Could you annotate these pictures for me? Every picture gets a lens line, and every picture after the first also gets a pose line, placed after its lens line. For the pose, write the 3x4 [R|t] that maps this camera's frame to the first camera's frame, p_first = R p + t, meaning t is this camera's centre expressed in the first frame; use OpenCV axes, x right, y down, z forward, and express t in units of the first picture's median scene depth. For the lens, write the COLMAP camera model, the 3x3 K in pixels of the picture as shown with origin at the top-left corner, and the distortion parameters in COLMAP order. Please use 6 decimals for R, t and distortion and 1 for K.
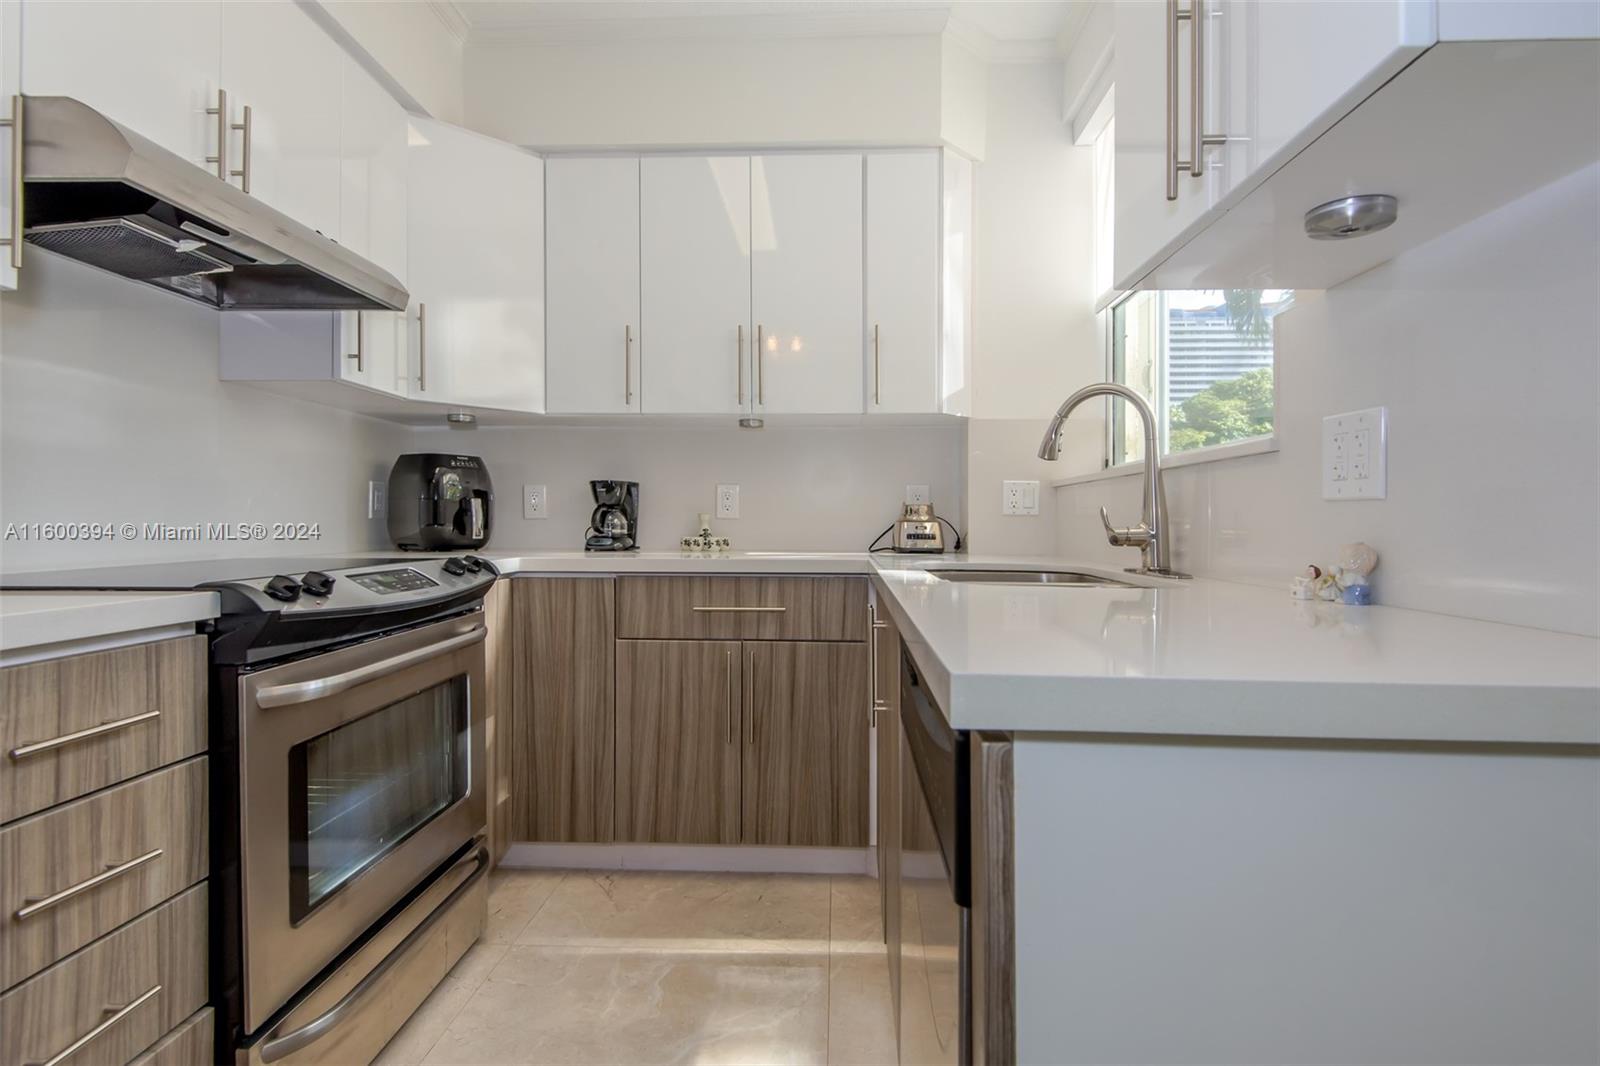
lens RADIAL K [[788.1, 0, 834.9], [0, 788.1, 517.1], [0, 0, 1]] dist [0.011075, -0.007559]
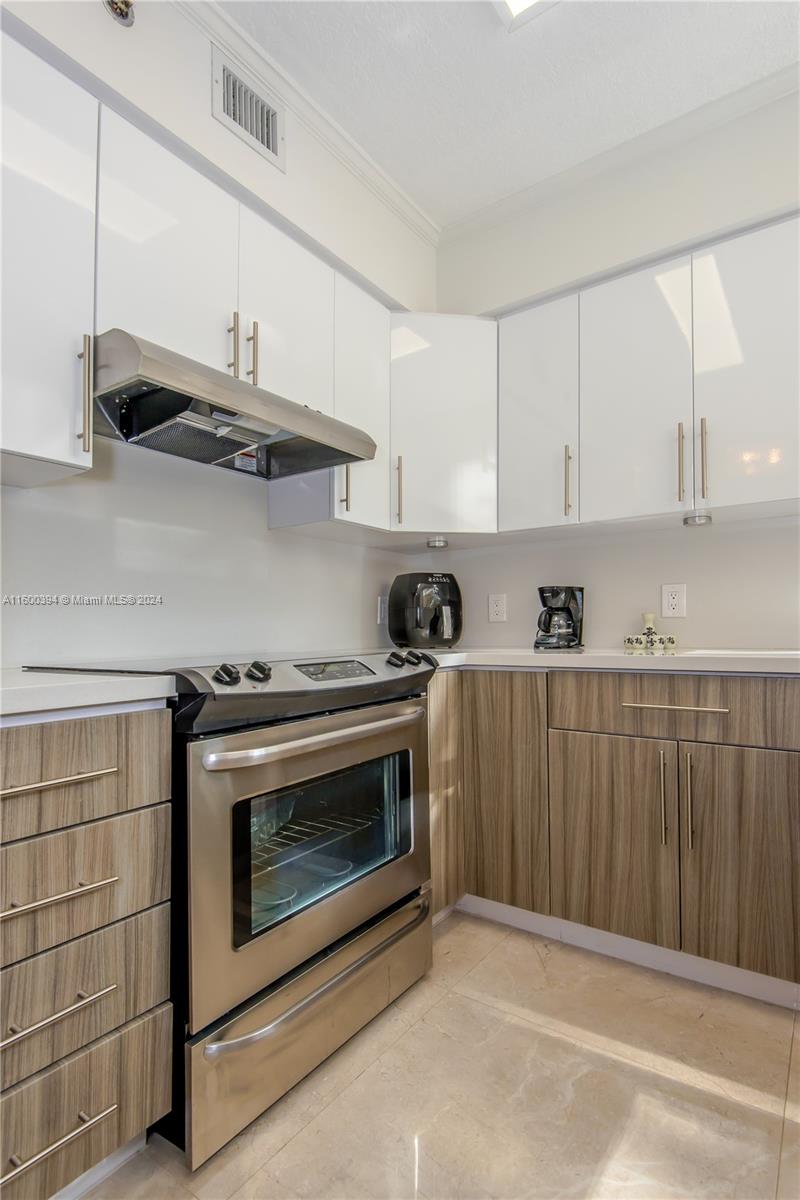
lens RADIAL K [[591.1, 0, 395.7], [0, 591.1, 632.7], [0, 0, 1]] dist [0.011075, -0.007559]
pose [[0.806741, -0.014866, -0.590718, 0.041299], [0.021636, 0.999756, 0.004388, 0.015608], [0.590509, -0.016321, 0.806866, 0.249989]]
